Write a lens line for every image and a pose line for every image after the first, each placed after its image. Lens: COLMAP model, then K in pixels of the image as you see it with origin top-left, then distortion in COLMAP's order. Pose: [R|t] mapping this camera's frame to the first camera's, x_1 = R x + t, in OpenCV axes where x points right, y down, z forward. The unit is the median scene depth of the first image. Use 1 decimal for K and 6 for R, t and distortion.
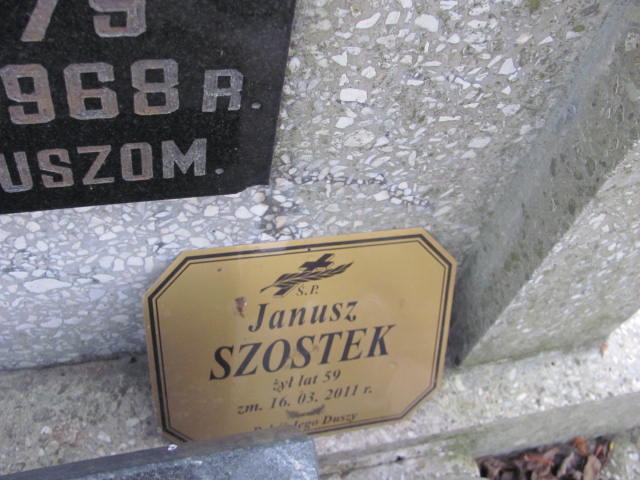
lens RADIAL K [[664.3, 0, 320.0], [0, 664.3, 240.0], [0, 0, 1]] dist [-0.209460, 0.235111]
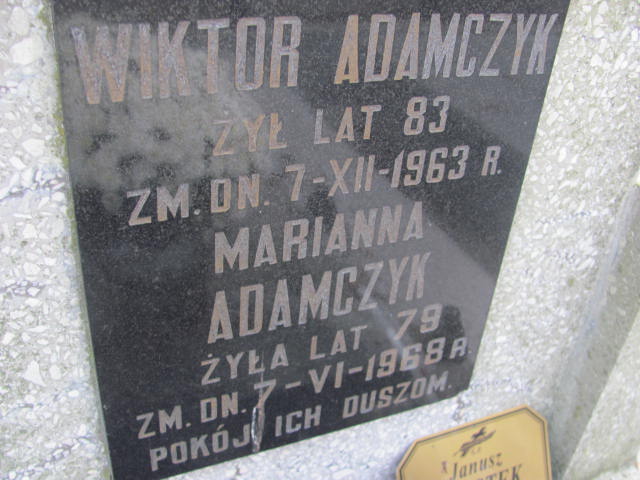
lens RADIAL K [[664.3, 0, 320.0], [0, 664.3, 240.0], [0, 0, 1]] dist [-0.209460, 0.235111]
pose [[0.980562, -0.158114, 0.116179, -0.604688], [0.189807, 0.914418, -0.357510, 0.109824], [-0.049709, 0.372612, 0.926655, -0.885005]]
